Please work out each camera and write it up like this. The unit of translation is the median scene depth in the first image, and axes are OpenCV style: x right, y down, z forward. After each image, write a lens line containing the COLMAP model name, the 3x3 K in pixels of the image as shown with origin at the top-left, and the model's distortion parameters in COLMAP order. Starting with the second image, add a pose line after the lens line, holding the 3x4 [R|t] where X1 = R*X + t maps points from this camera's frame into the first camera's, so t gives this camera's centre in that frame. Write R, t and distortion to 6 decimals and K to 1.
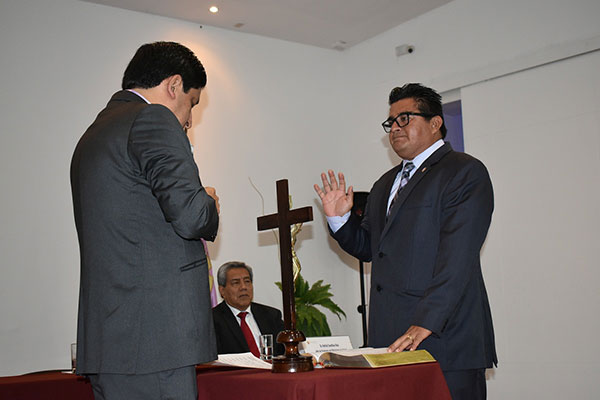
lens RADIAL K [[946.5, 0, 299.3], [0, 946.5, 189.9], [0, 0, 1]] dist [0.014204, 0.004848]
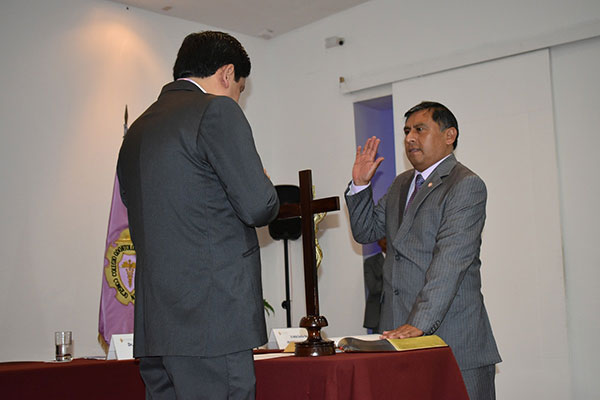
lens RADIAL K [[1006.7, 0, 300.0], [0, 1006.7, 200.0], [0, 0, 1]] dist [0.016742, 0.044009]
pose [[0.989525, 0.022253, 0.142638, -0.178922], [-0.024423, 0.999611, 0.013485, 0.007423], [-0.142282, -0.016828, 0.989683, -0.081119]]
